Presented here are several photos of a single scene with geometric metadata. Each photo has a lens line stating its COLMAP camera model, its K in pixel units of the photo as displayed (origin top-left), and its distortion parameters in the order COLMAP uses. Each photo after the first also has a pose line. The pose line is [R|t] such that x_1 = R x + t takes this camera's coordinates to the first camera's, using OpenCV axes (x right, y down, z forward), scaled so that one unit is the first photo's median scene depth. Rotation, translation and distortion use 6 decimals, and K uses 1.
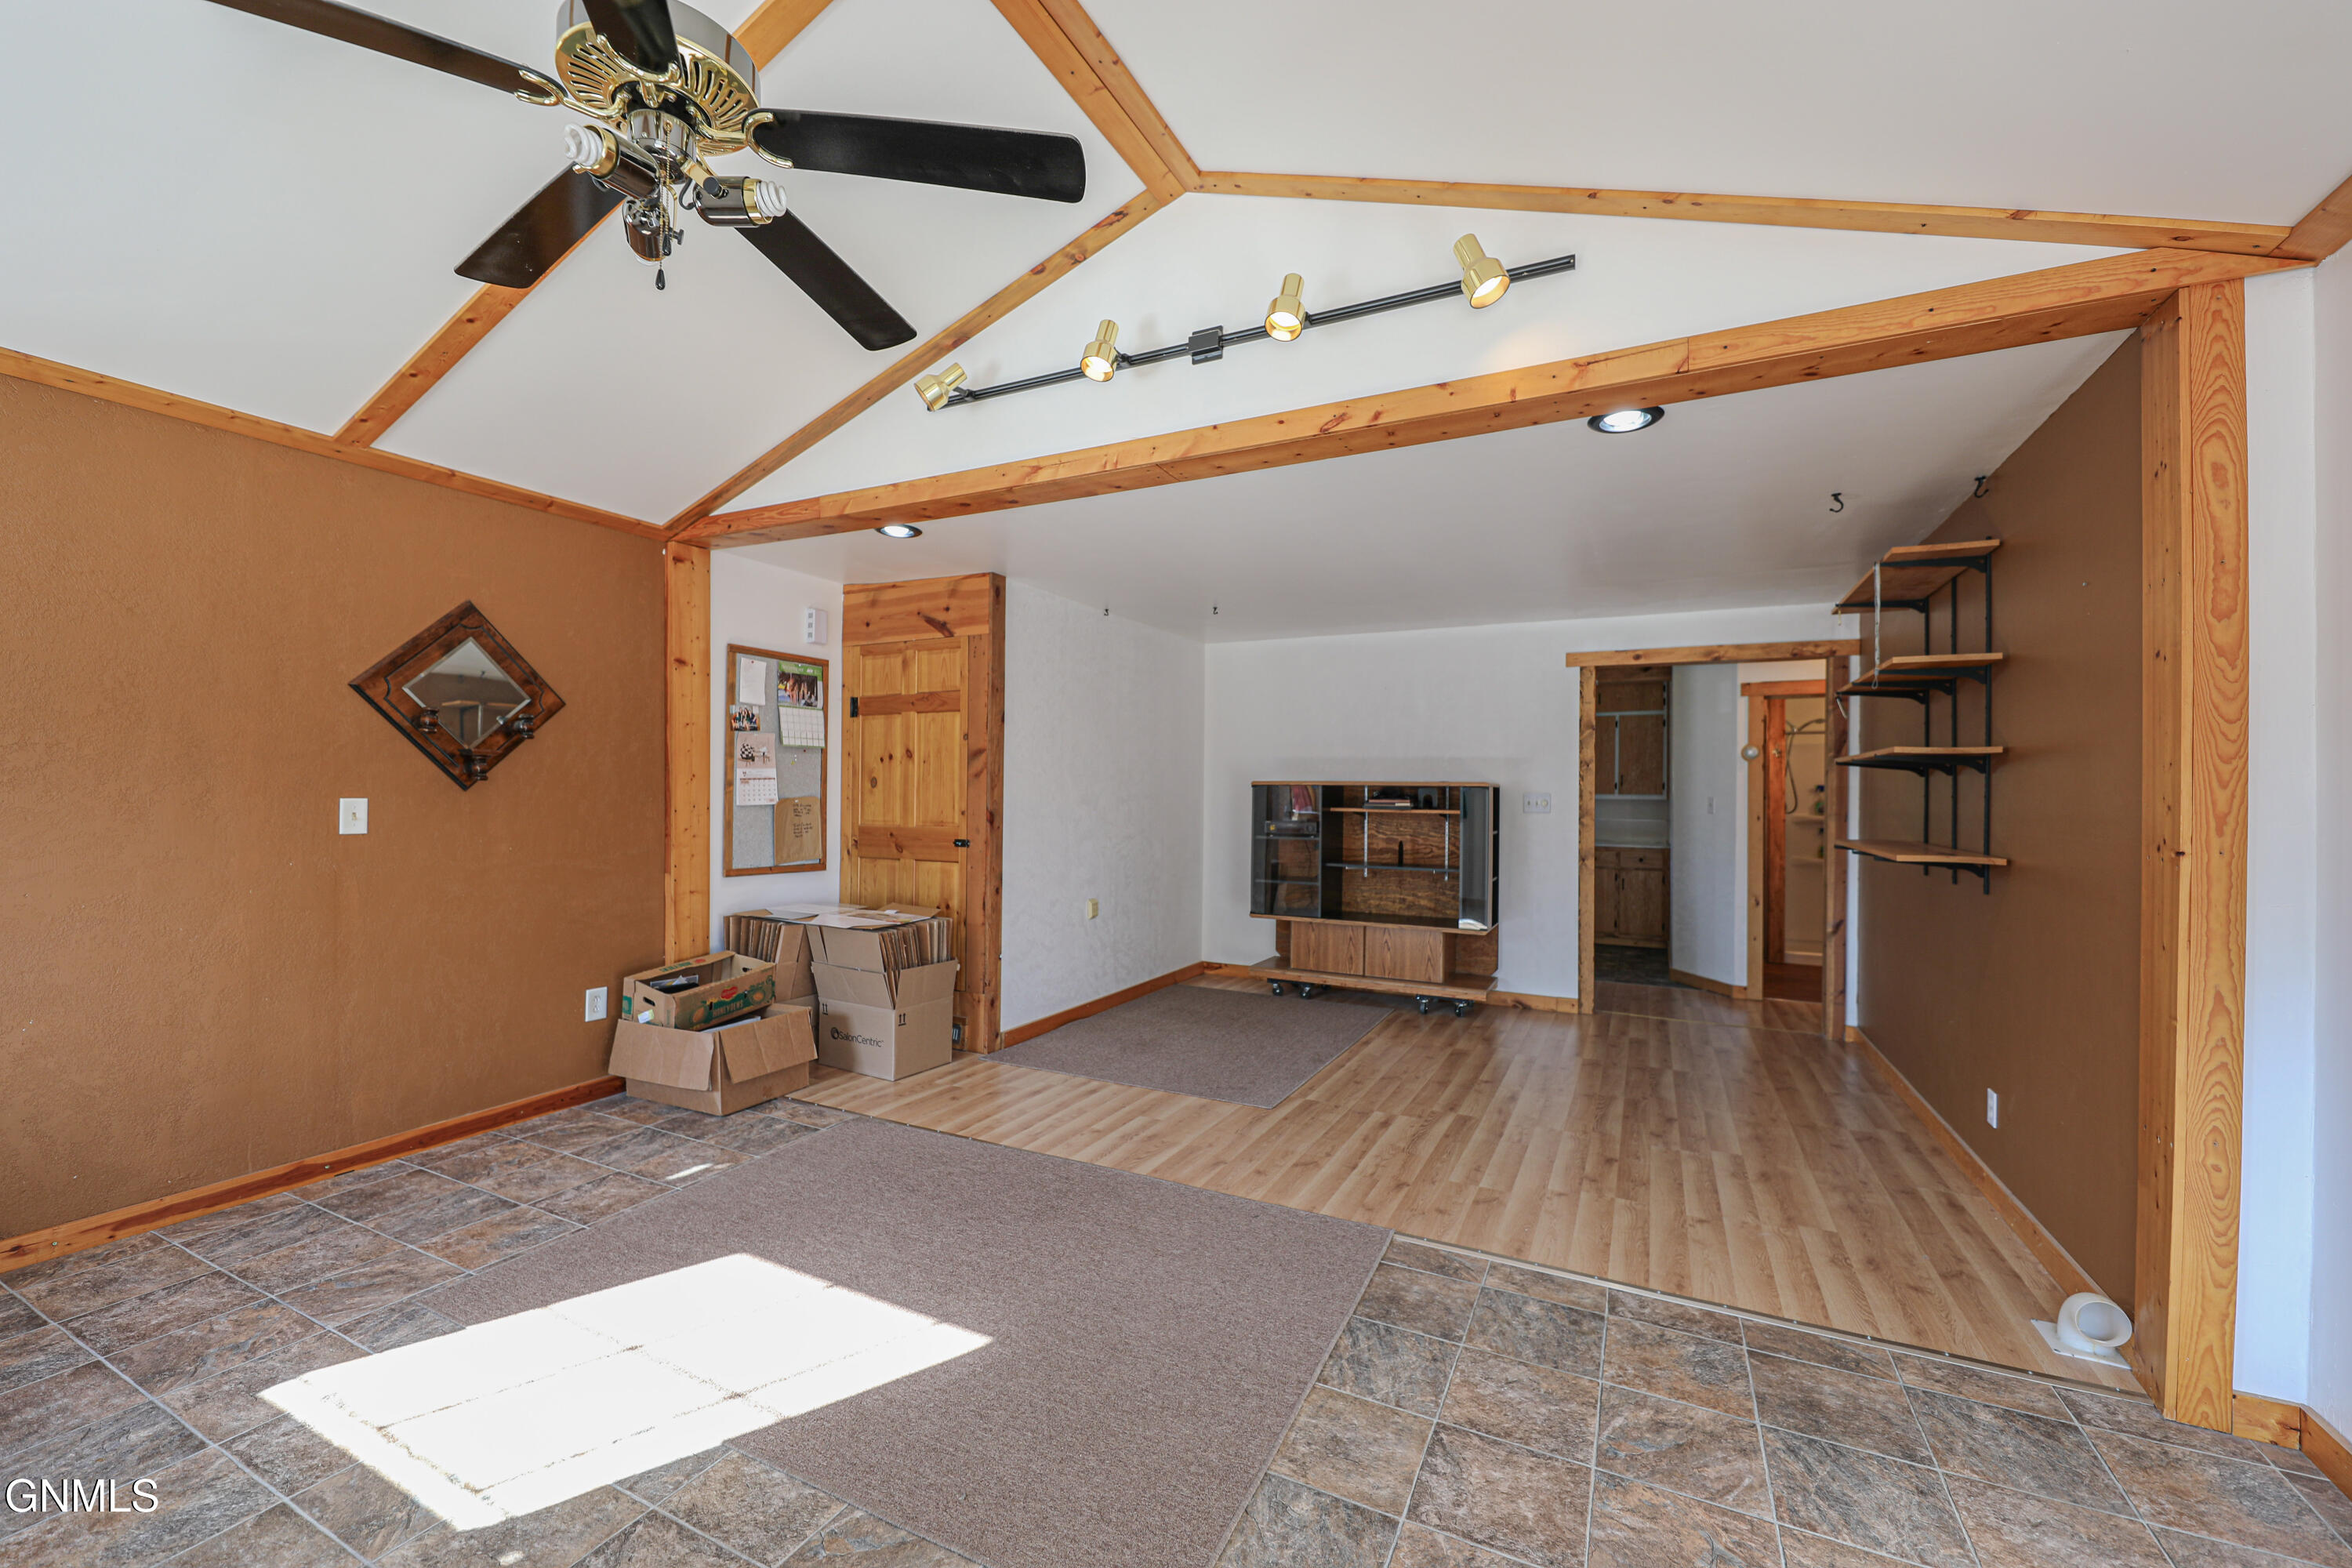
lens RADIAL K [[938.2, 0, 1173.4], [0, 938.2, 789.8], [0, 0, 1]] dist [-0.001057, -0.003531]
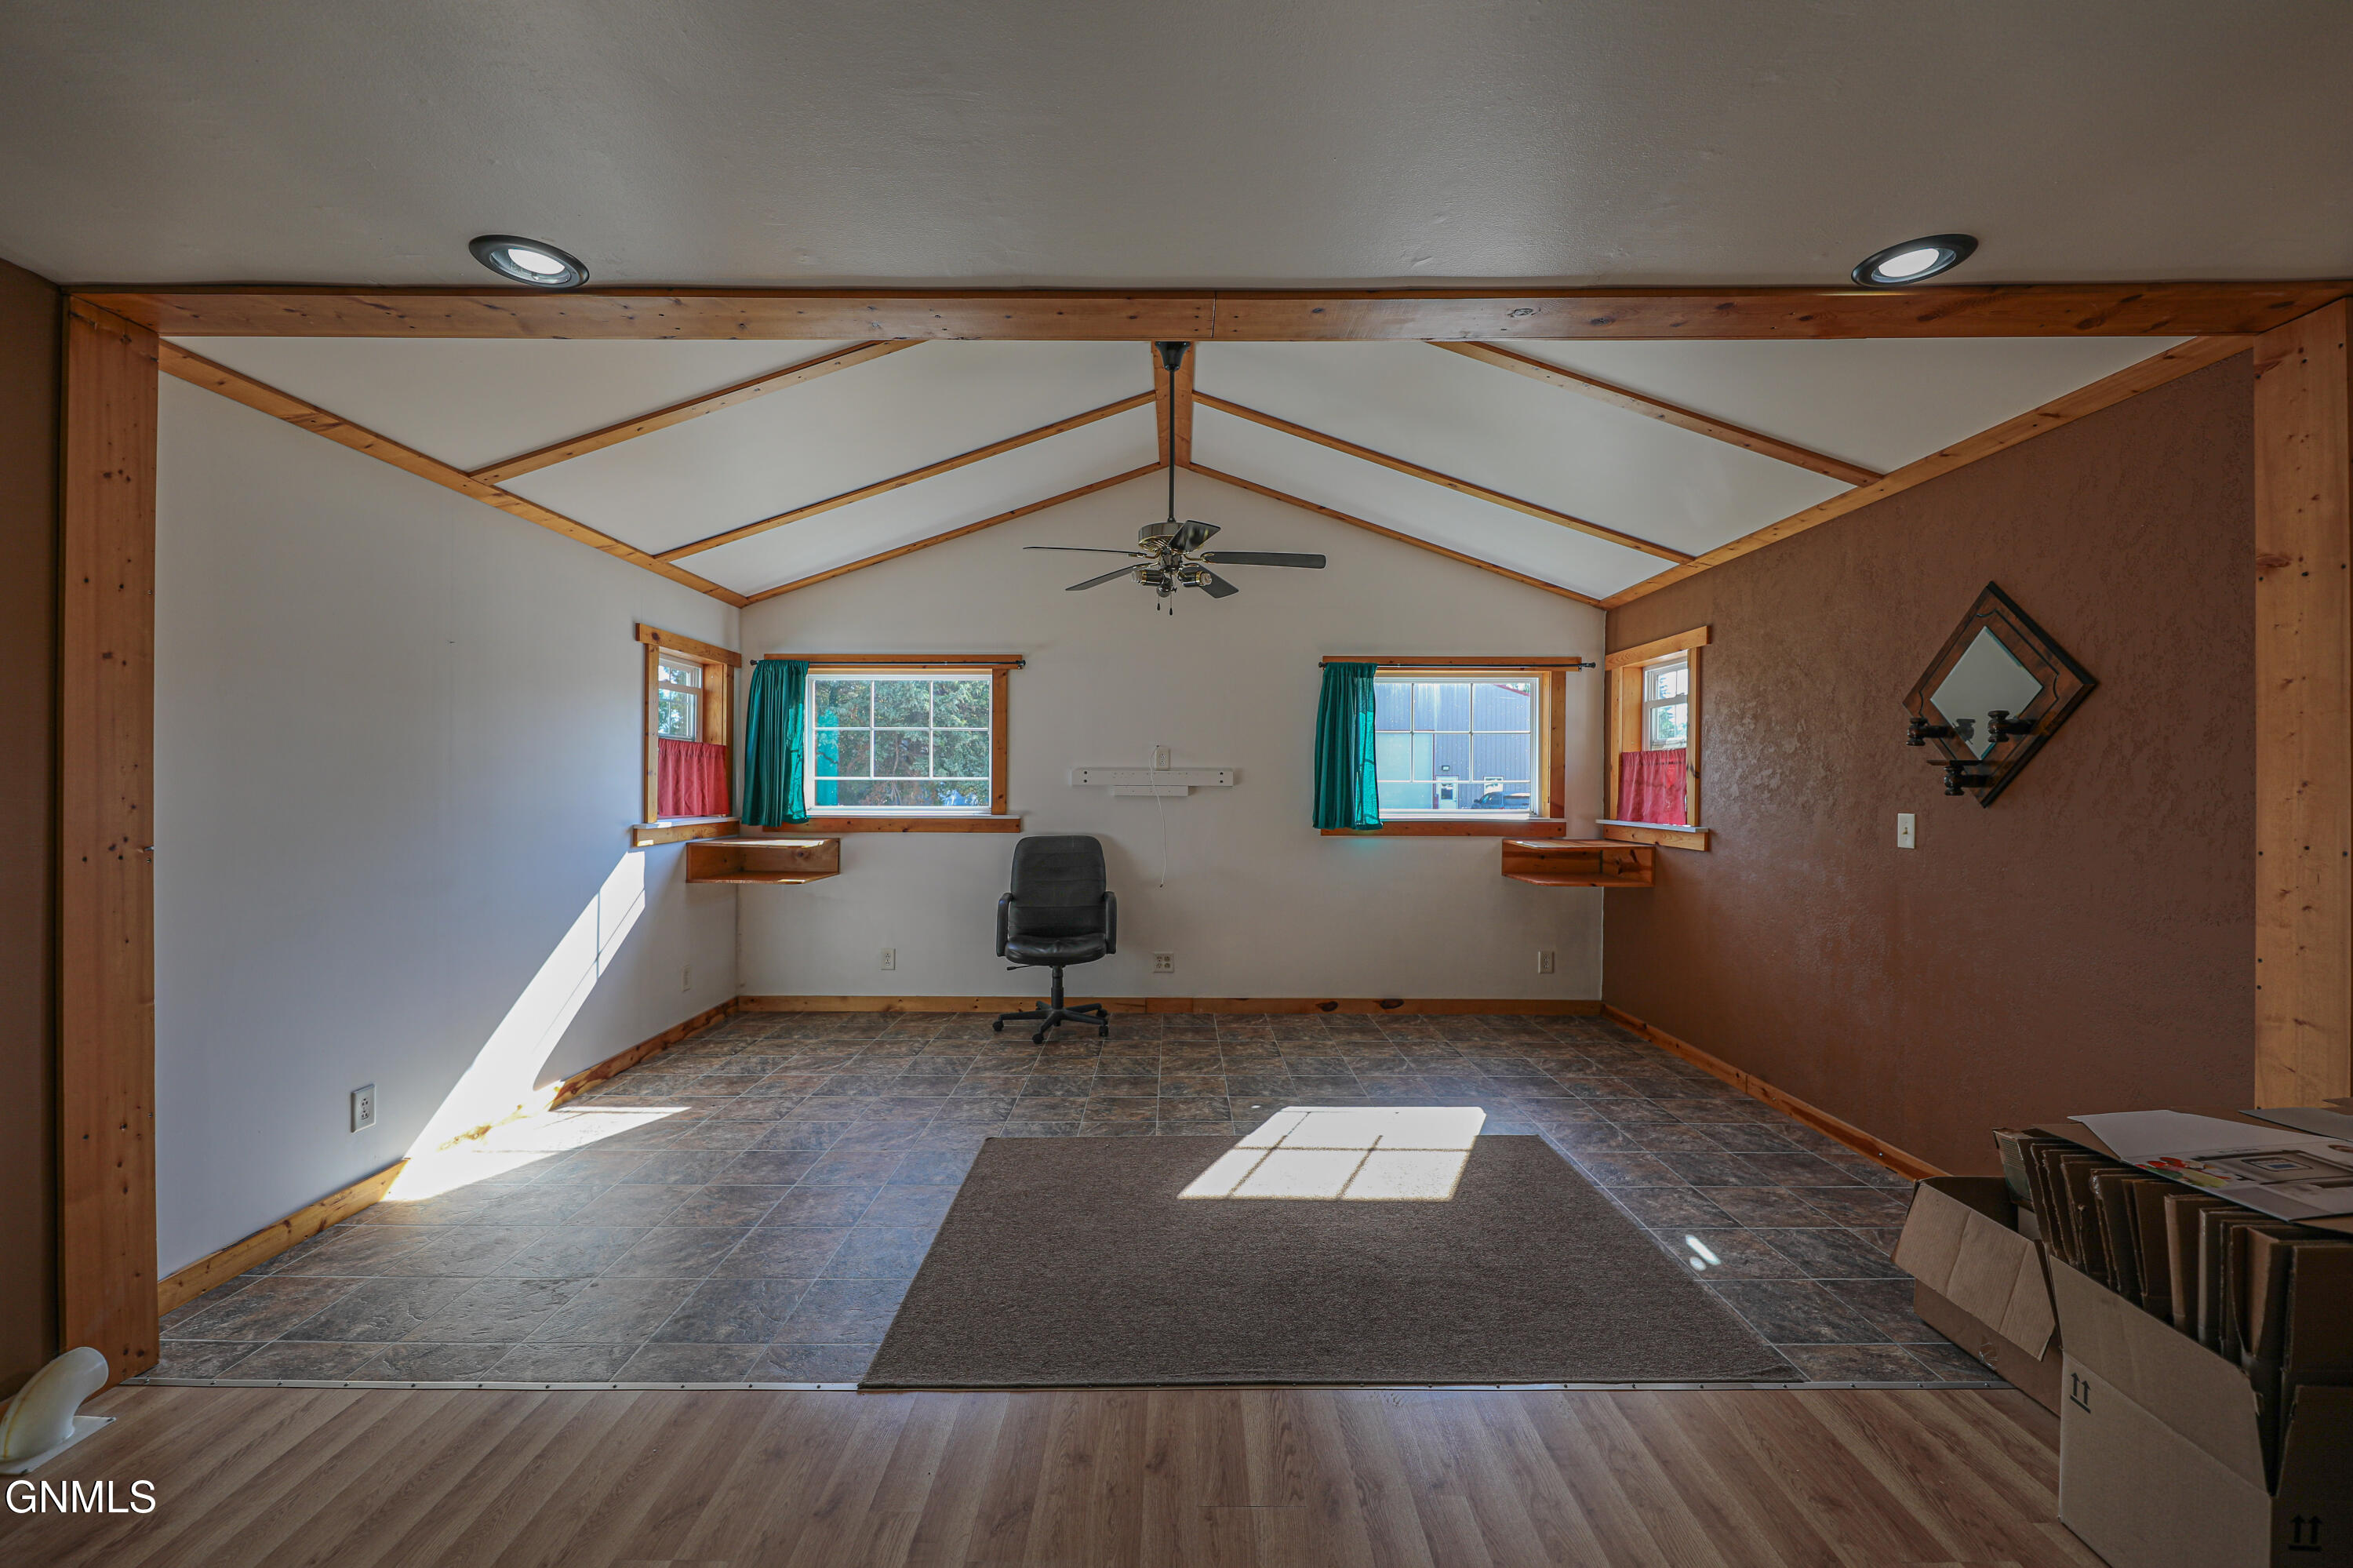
lens RADIAL K [[938.6, 0, 1173.9], [0, 938.6, 789.8], [0, 0, 1]] dist [-0.001057, -0.003531]
pose [[-0.893196, -0.012891, -0.449482, 0.331386], [-0.012758, 0.999913, -0.003323, -0.004014], [0.449486, 0.002766, -0.893283, 1.675015]]
